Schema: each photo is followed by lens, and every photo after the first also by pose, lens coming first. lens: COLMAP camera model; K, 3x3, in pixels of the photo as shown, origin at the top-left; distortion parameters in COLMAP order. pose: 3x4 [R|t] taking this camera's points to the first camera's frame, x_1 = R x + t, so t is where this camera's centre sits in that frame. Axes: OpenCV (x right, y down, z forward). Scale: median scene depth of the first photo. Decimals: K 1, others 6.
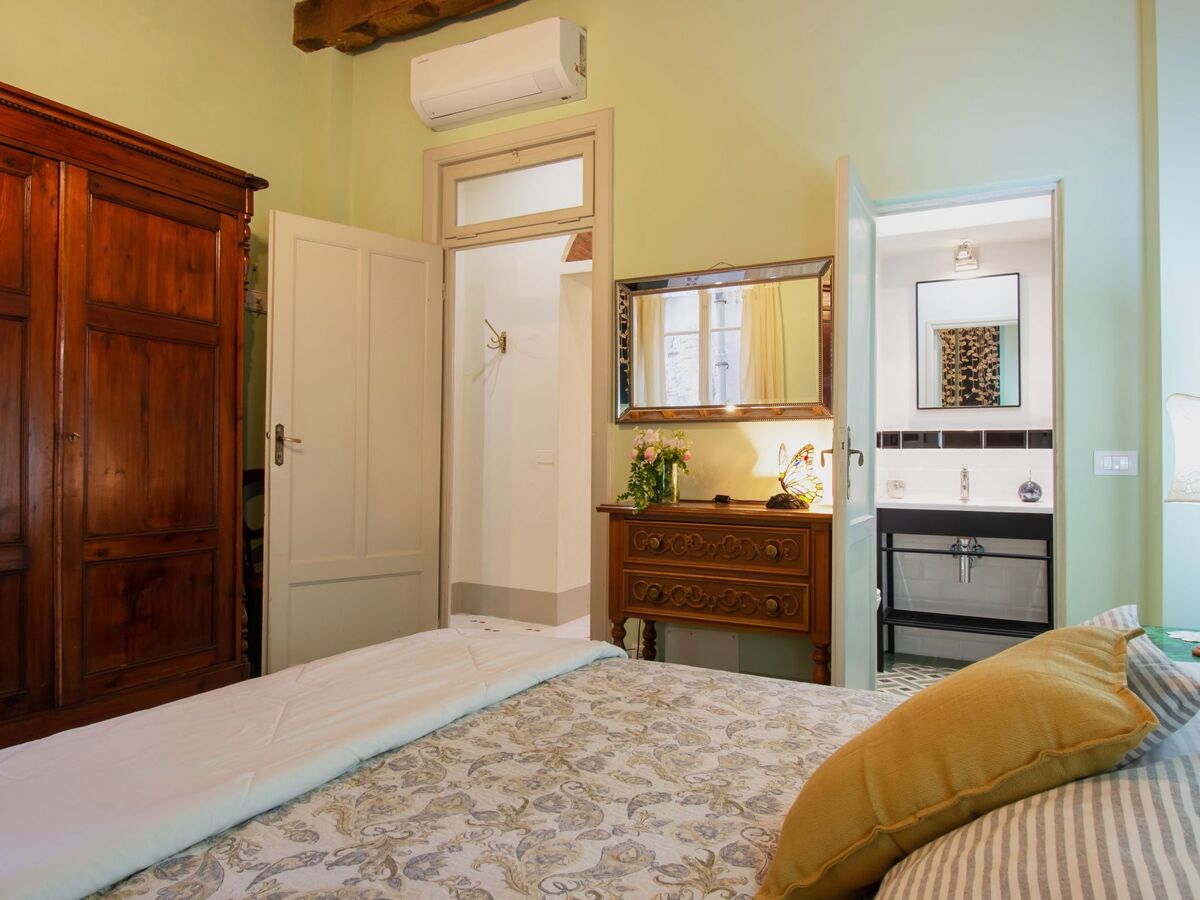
lens RADIAL K [[763.8, 0, 600.0], [0, 763.8, 450.0], [0, 0, 1]] dist [0.003122, 0.000144]
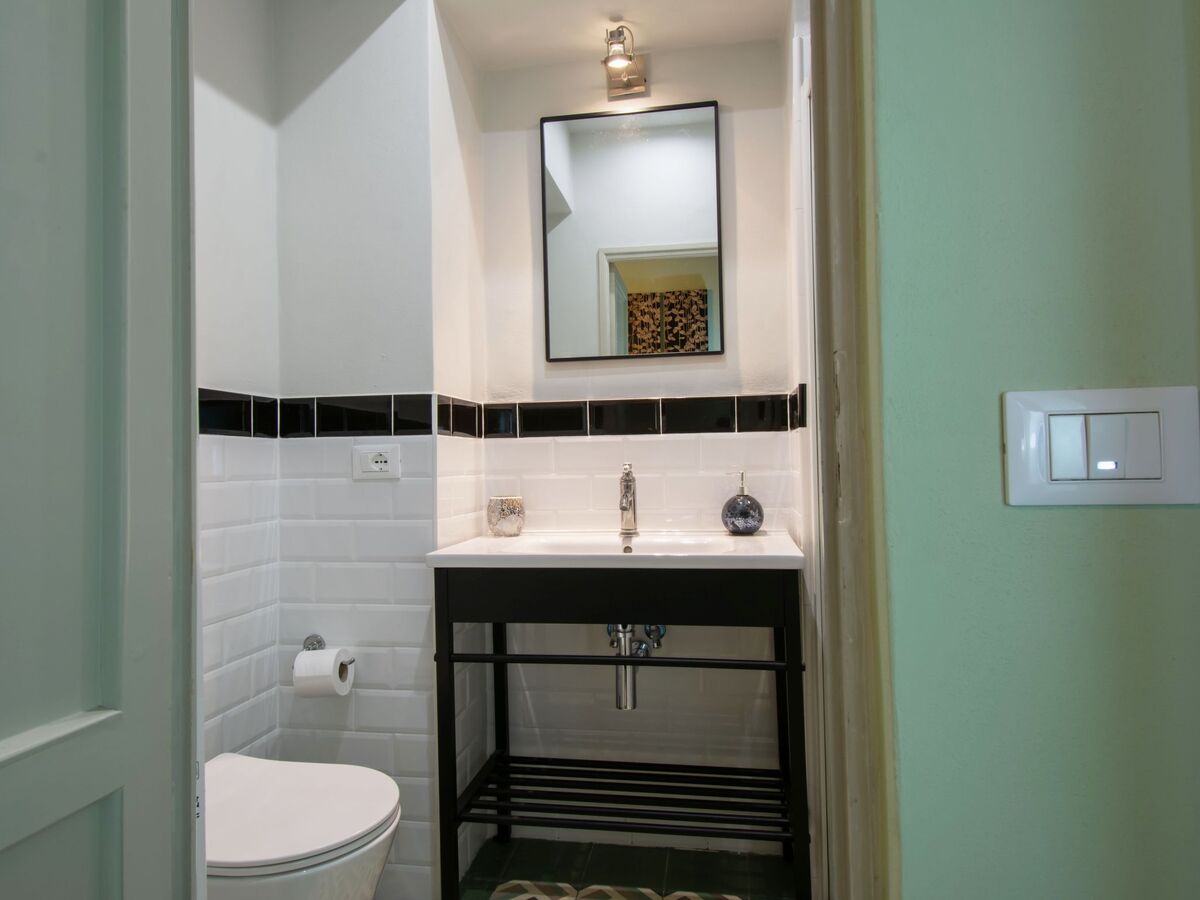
lens RADIAL K [[763.8, 0, 600.0], [0, 763.8, 450.0], [0, 0, 1]] dist [0.003122, 0.000144]
pose [[0.946442, -0.018514, 0.322343, 0.286633], [0.019954, 0.999800, -0.001164, 0.009105], [-0.322257, 0.007534, 0.946622, 0.508563]]
